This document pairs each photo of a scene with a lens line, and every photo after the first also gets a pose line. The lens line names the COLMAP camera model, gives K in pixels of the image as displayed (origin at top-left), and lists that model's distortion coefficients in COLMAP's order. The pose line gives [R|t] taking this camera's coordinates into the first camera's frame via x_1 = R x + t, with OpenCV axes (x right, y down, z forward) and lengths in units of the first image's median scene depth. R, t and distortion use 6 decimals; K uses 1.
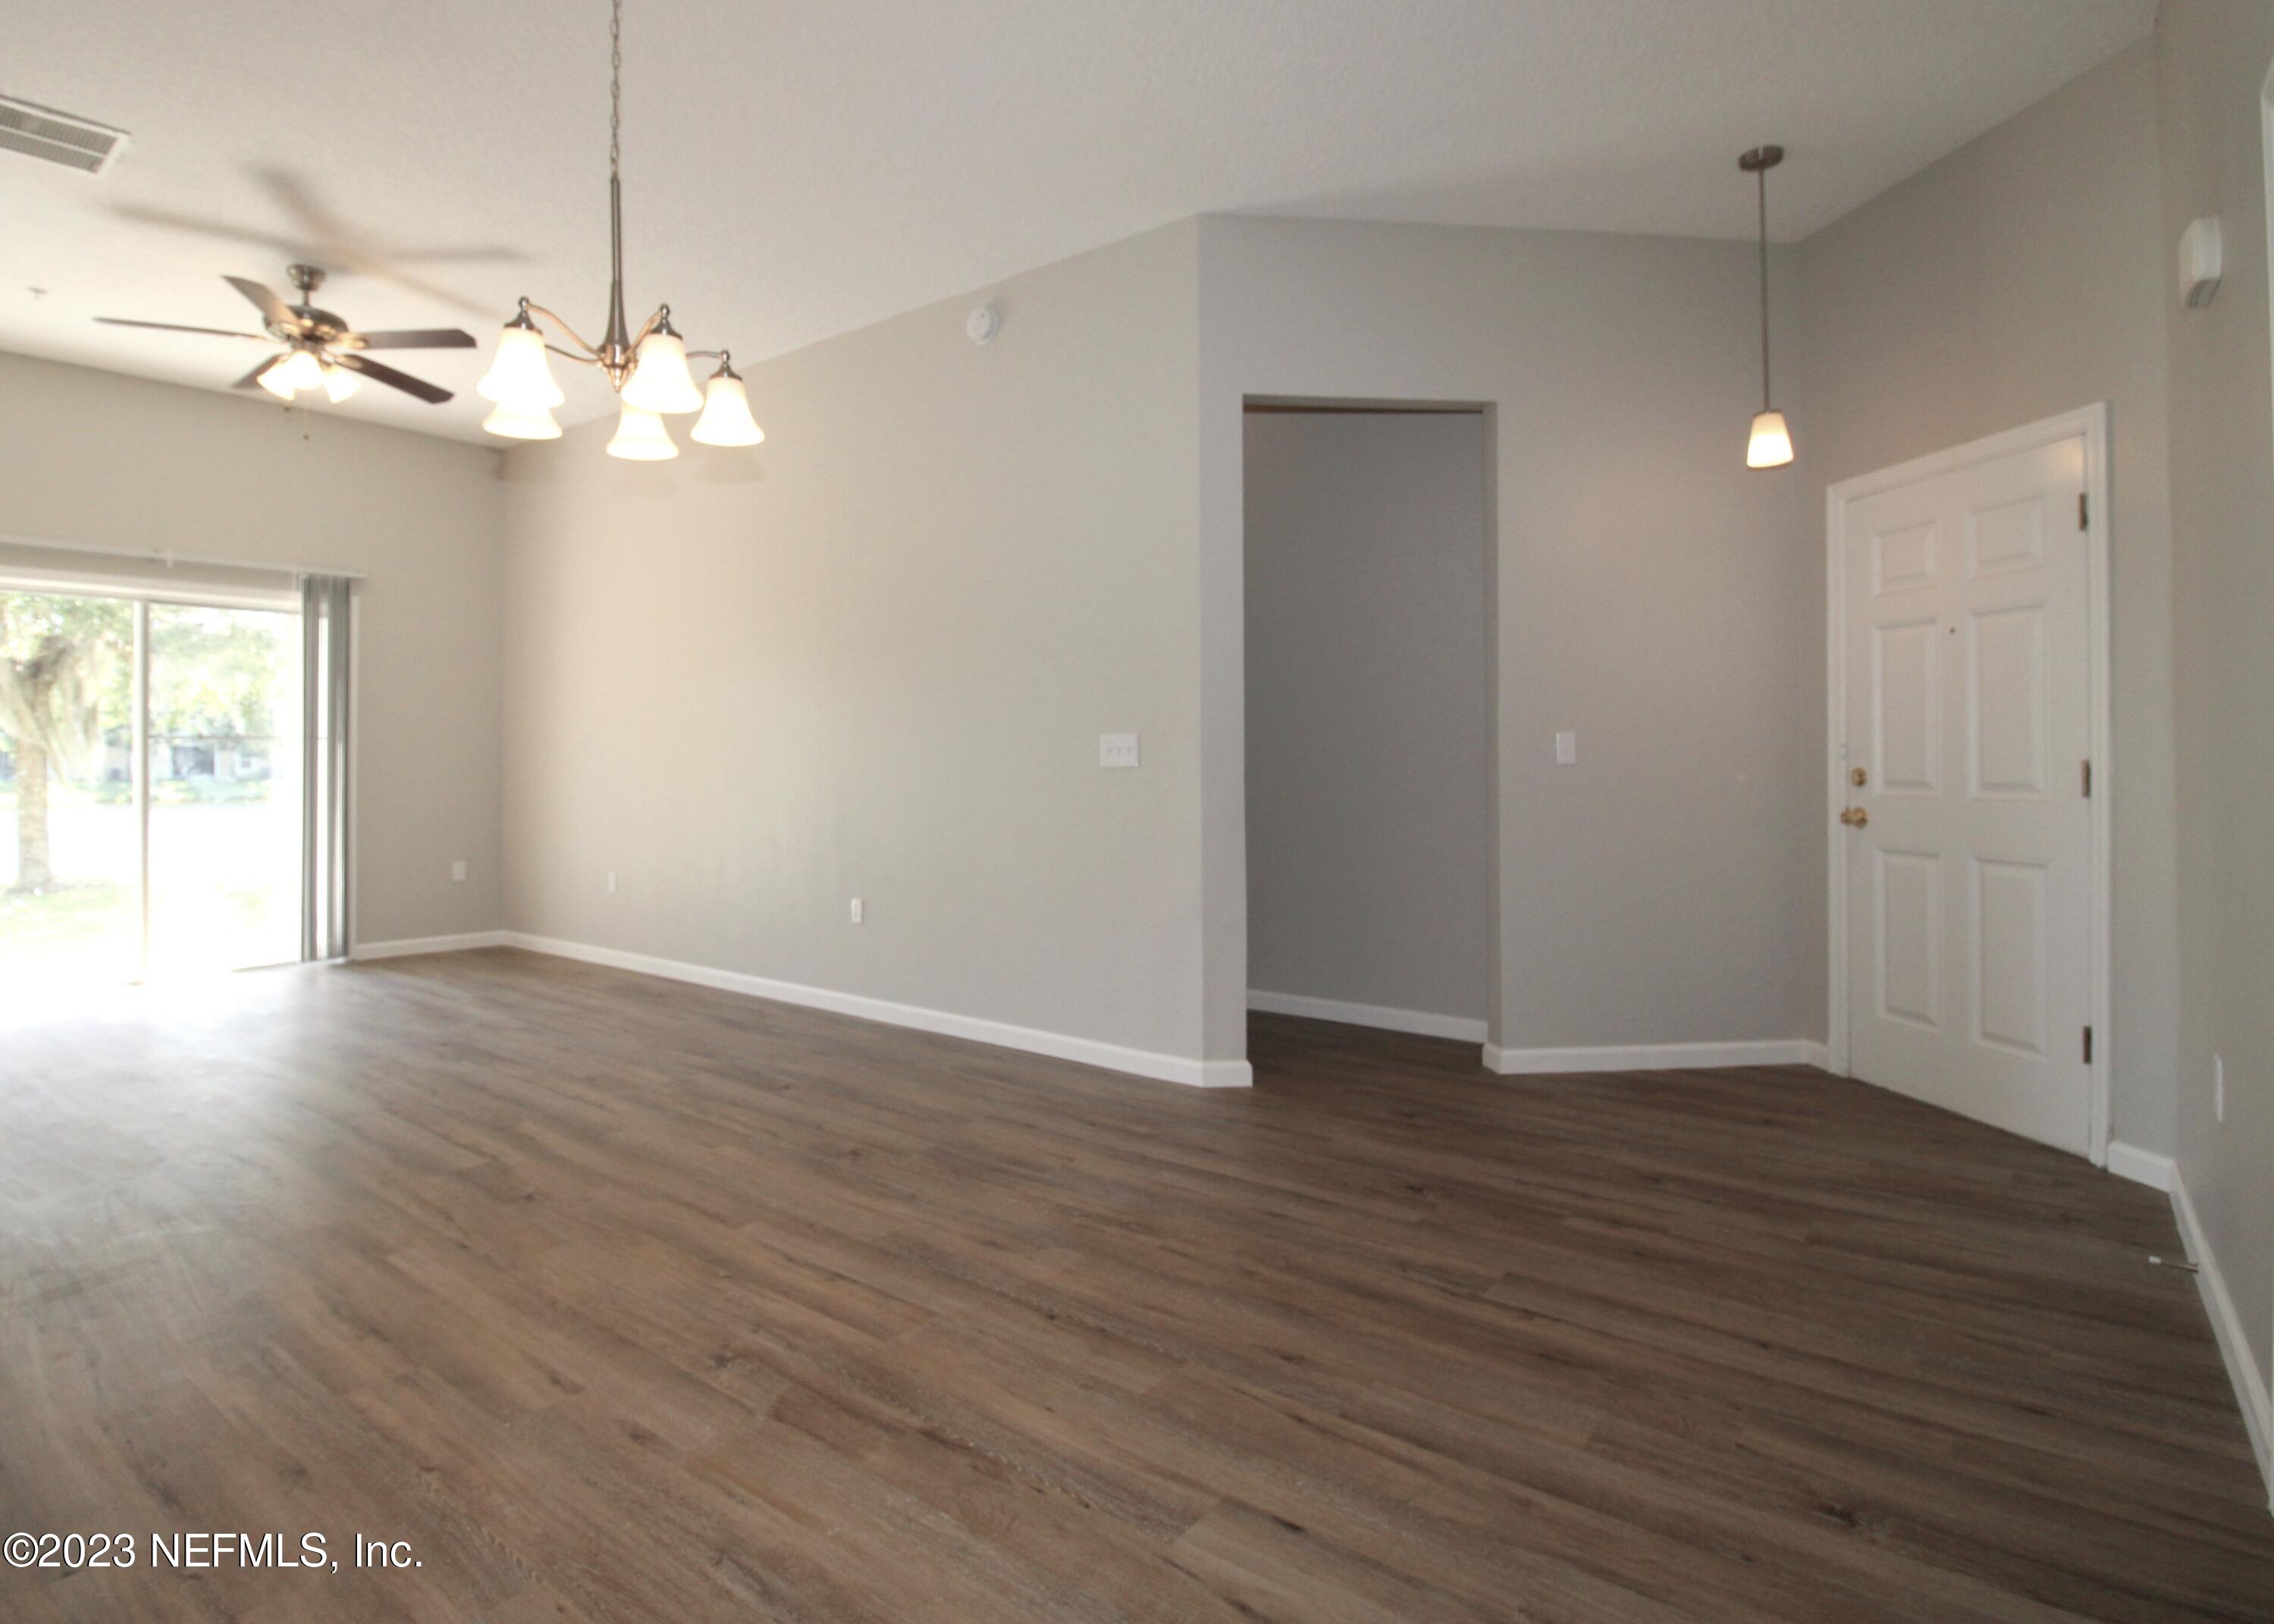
lens RADIAL K [[1198.4, 0, 1113.8], [0, 1198.4, 762.5], [0, 0, 1]] dist [-0.013747, -0.001112]
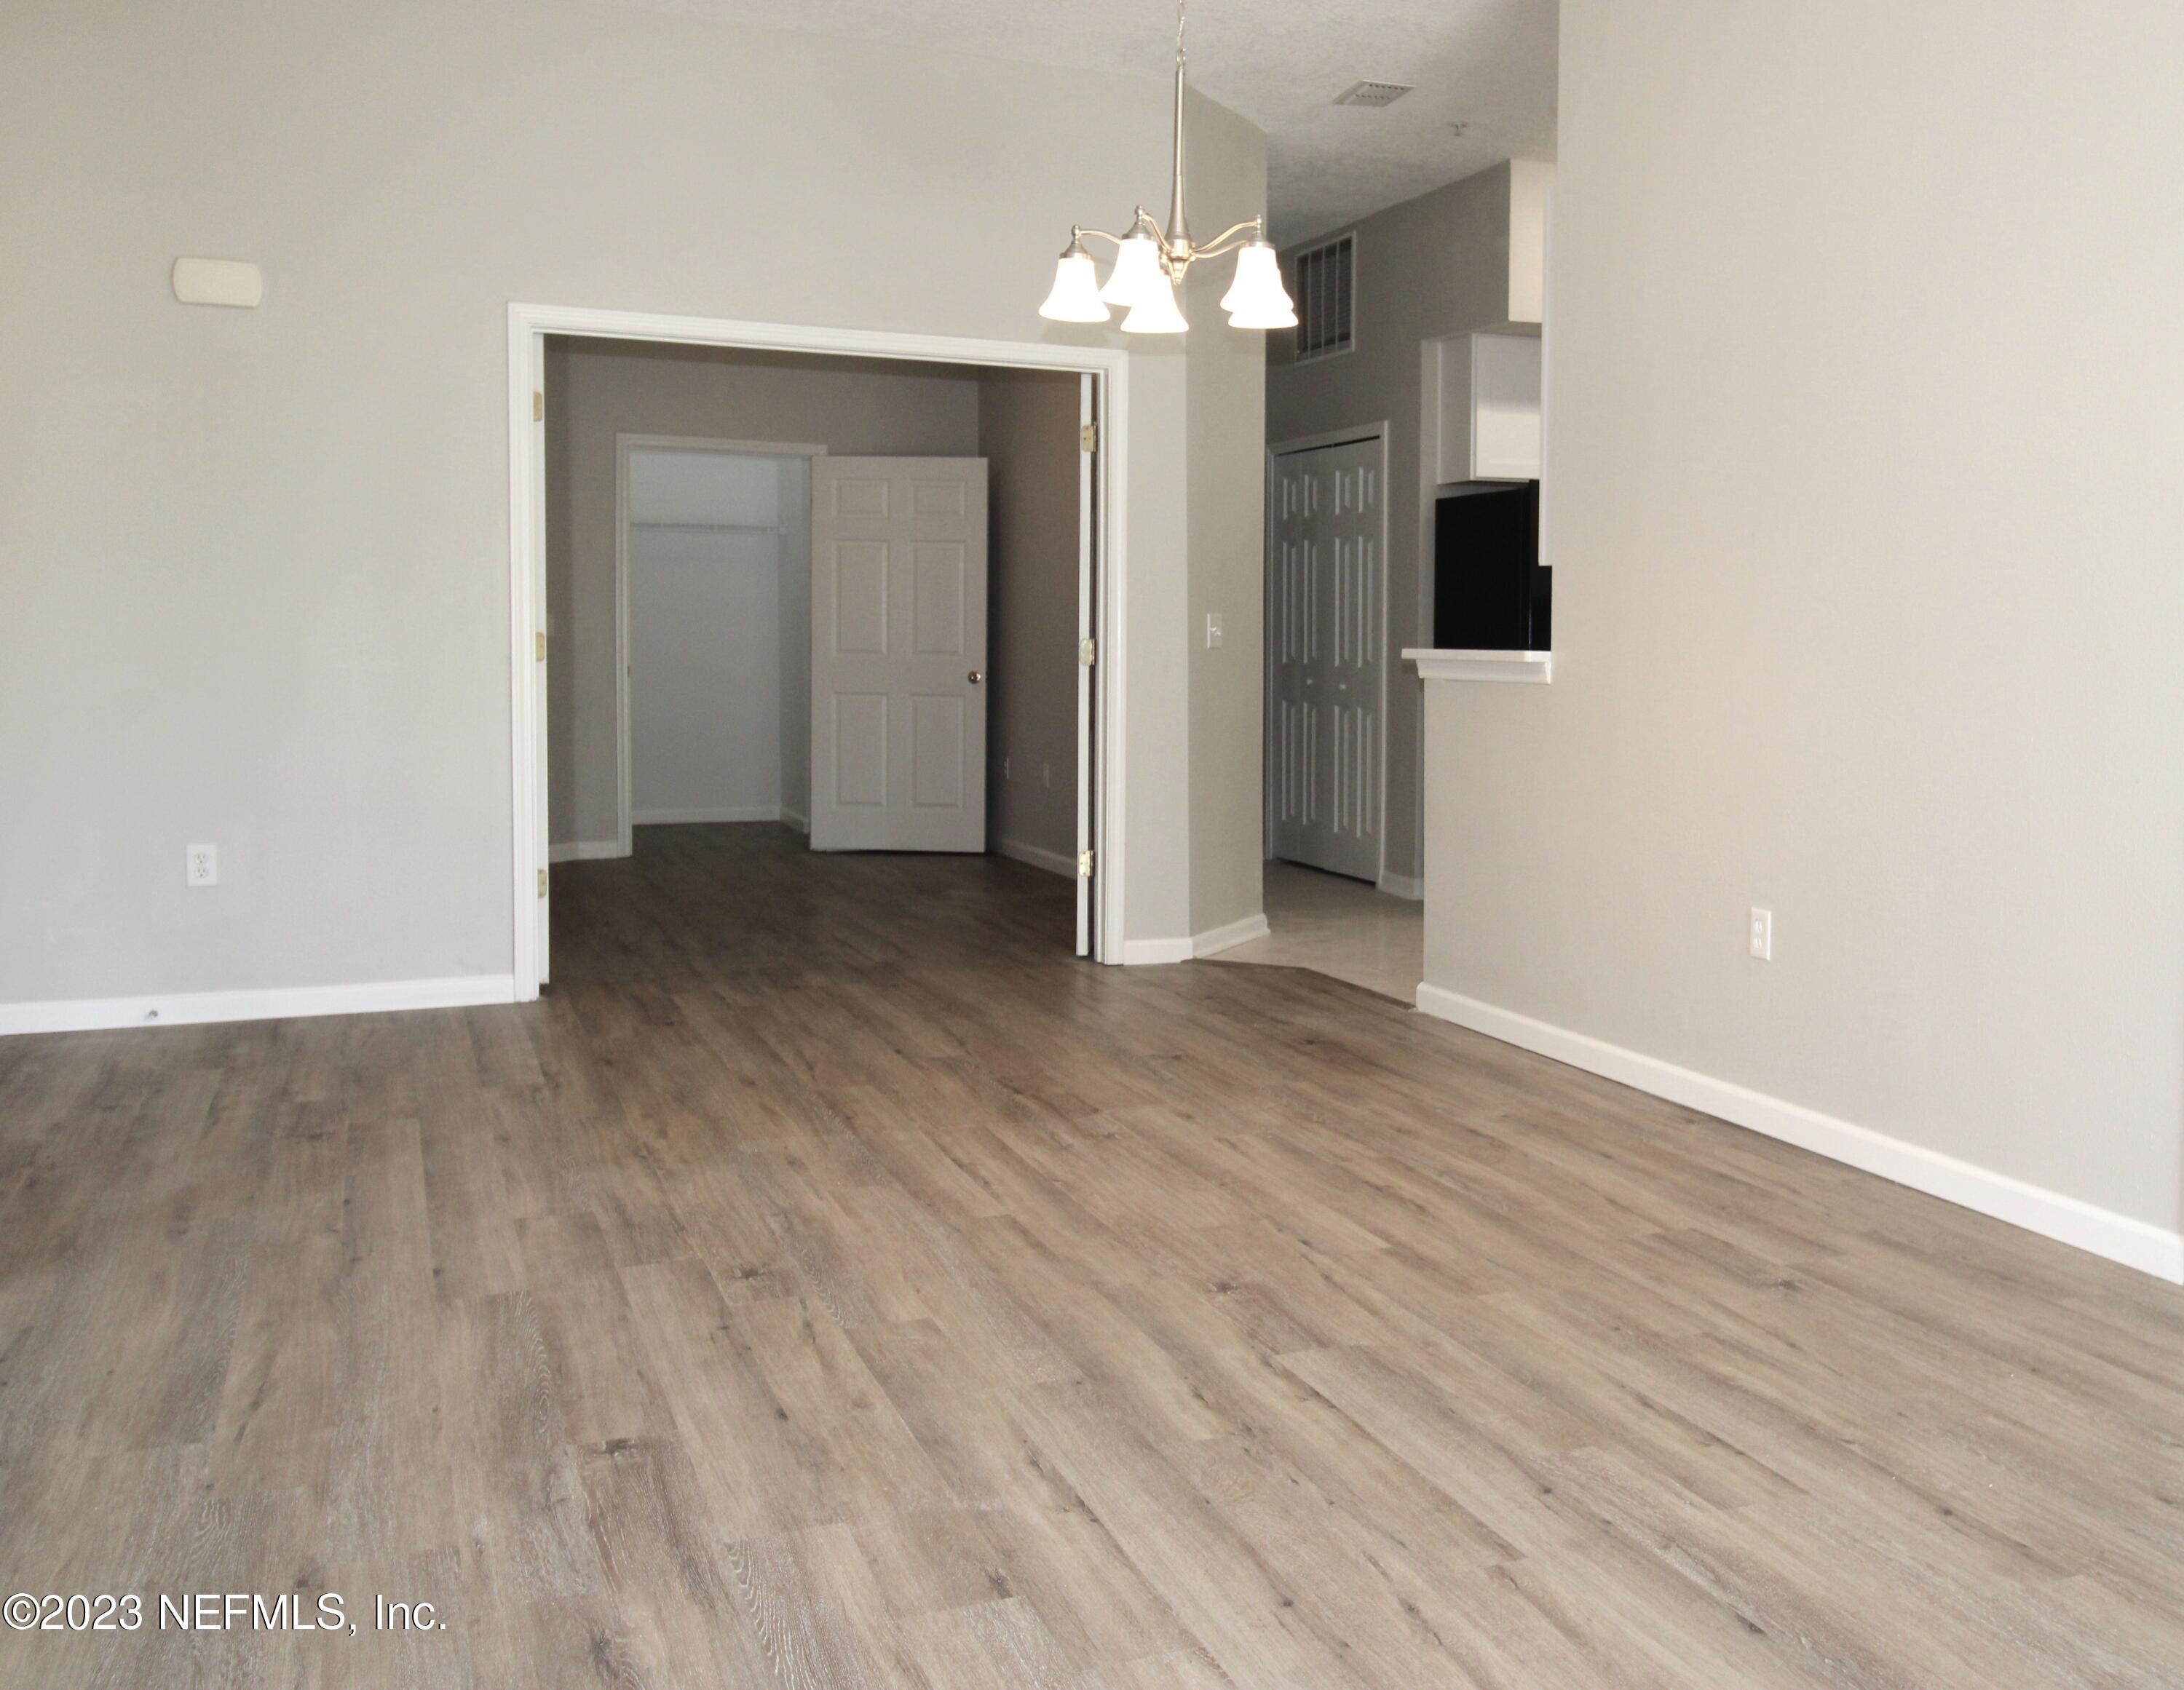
lens RADIAL K [[2075.9, 0, 1301.2], [0, 2075.9, 738.7], [0, 0, 1]] dist [0.011712, -0.005793]
pose [[-0.887871, -0.025777, 0.459369, -1.316122], [-0.003205, 0.998752, 0.049849, -0.004296], [-0.460080, 0.042787, -0.886846, 2.492029]]
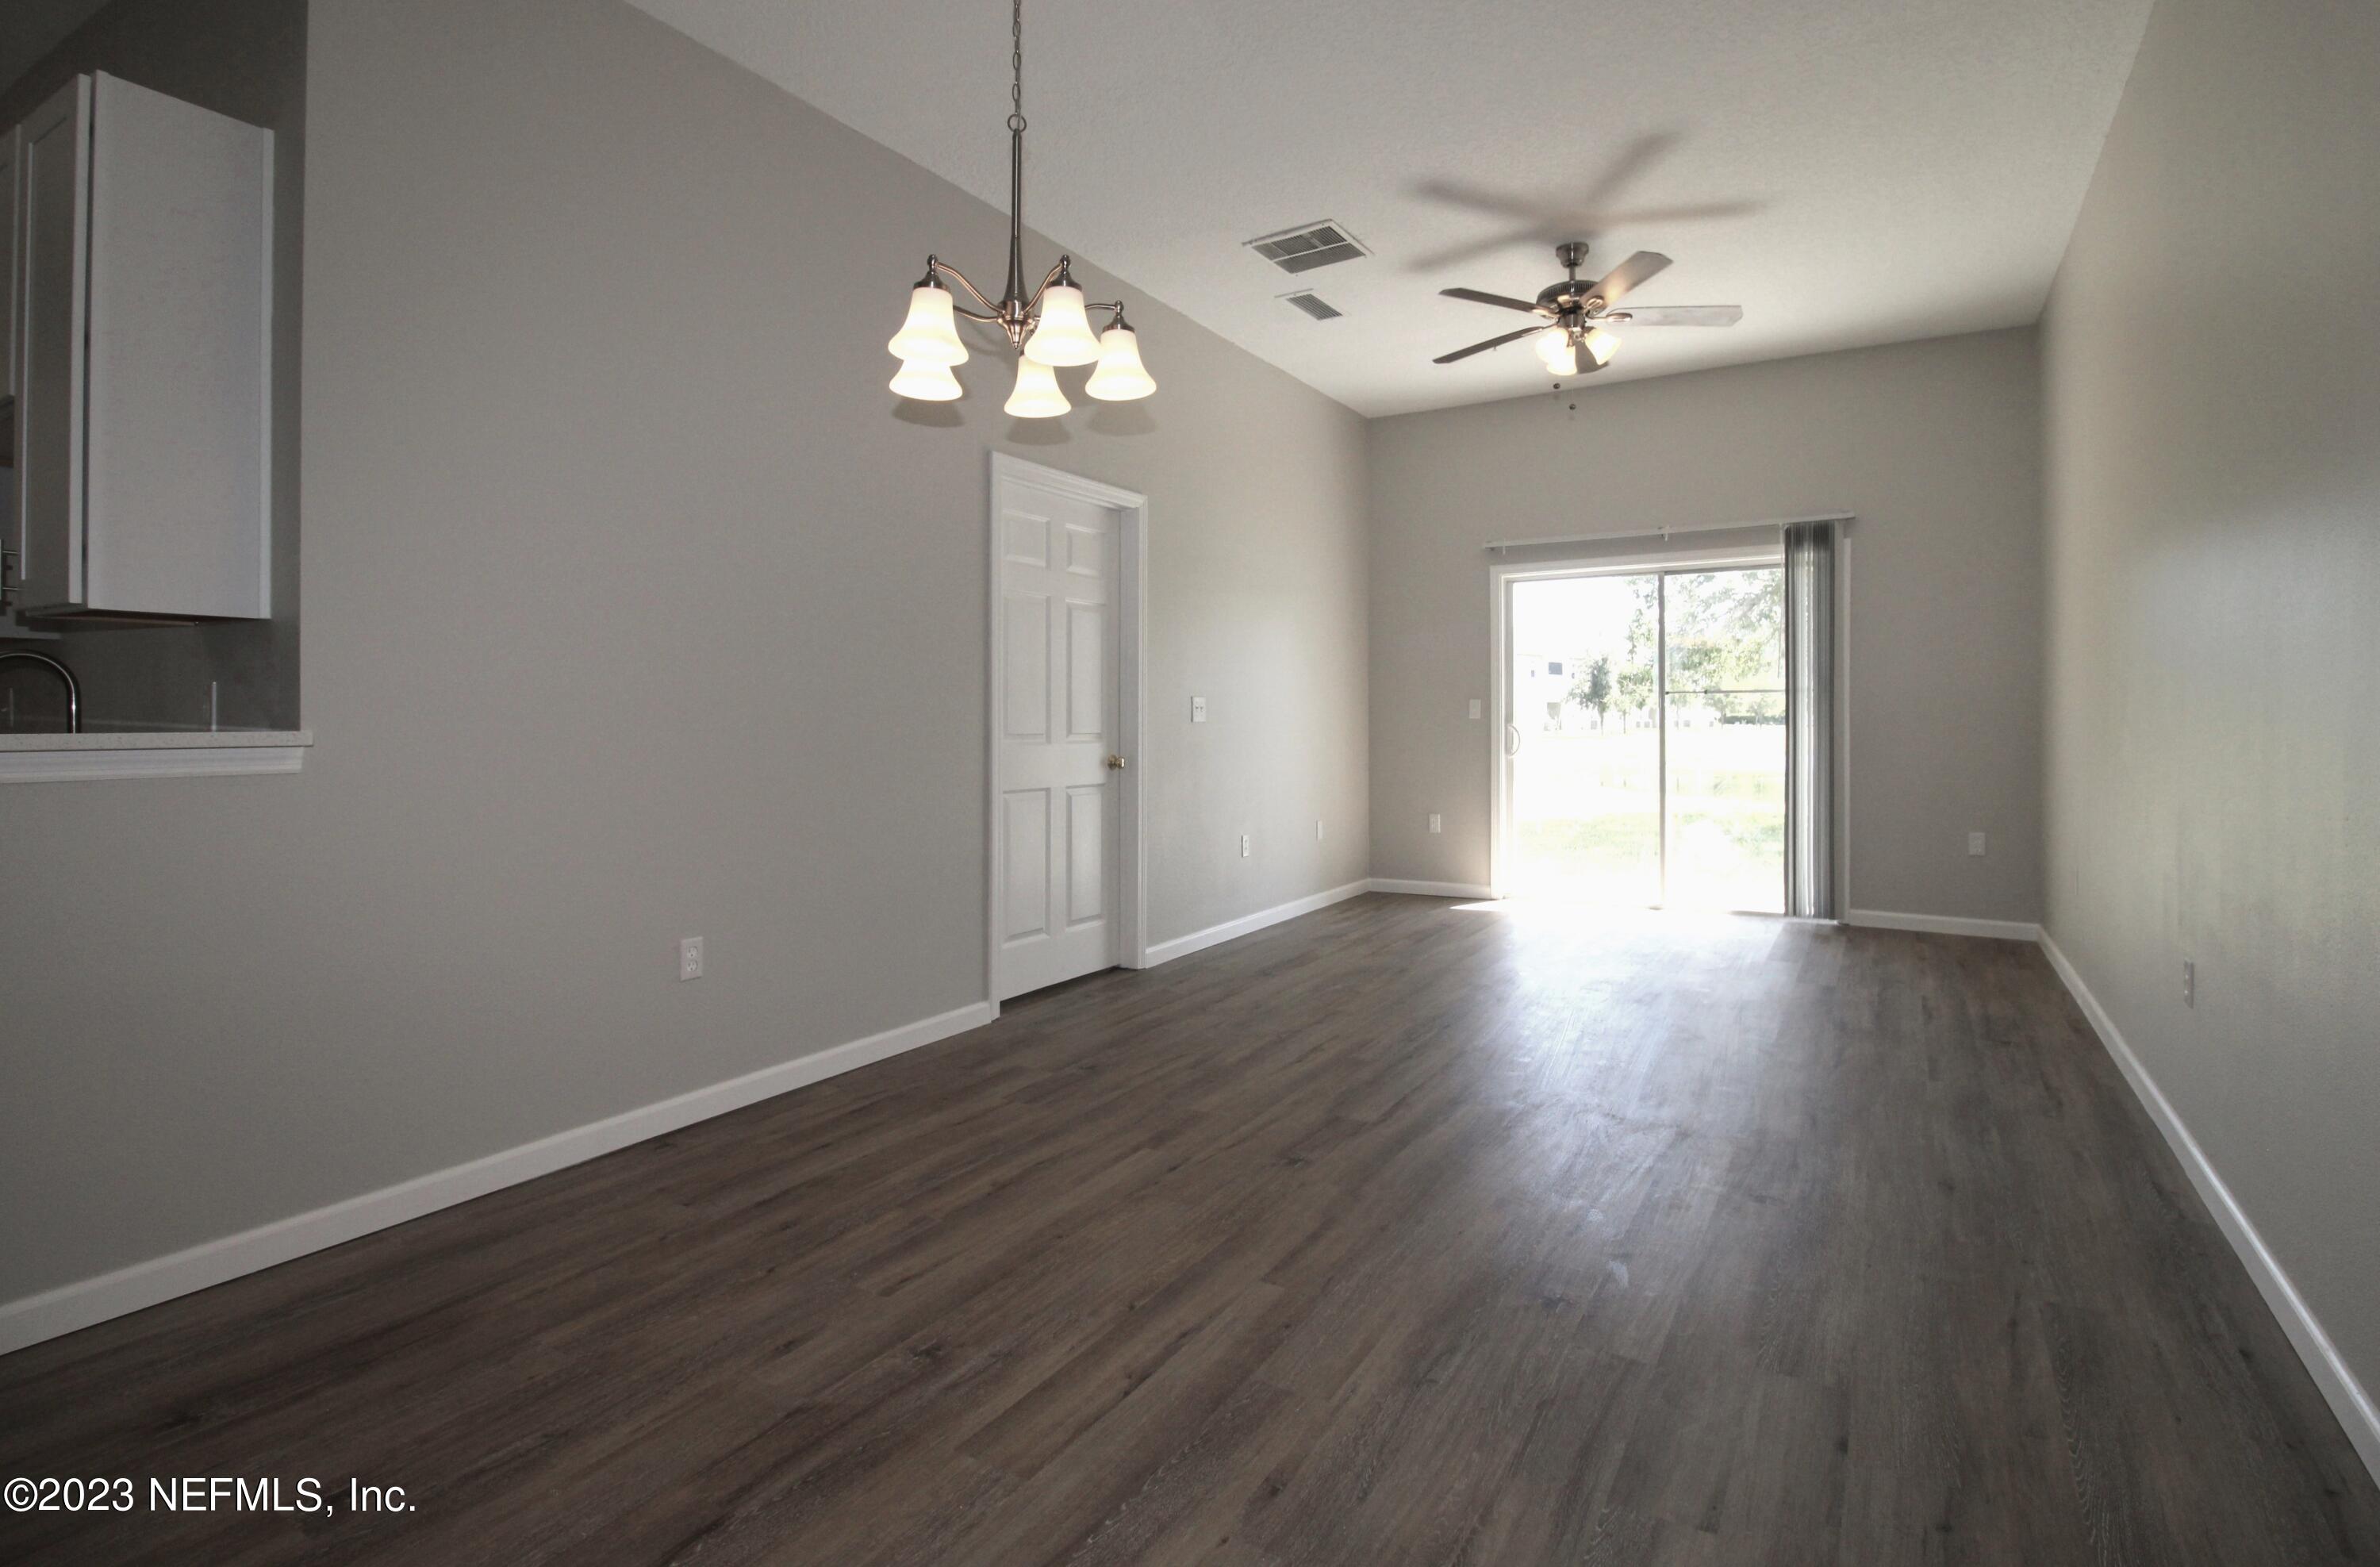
lens RADIAL K [[1160.9, 0, 1198.5], [0, 1160.9, 727.8], [0, 0, 1]] dist [-0.003208, -0.013266]
pose [[0.130302, 0.012566, -0.991395, 0.549177], [0.000708, 0.999918, 0.012767, -0.006007], [0.991474, -0.002366, 0.130283, 0.990090]]
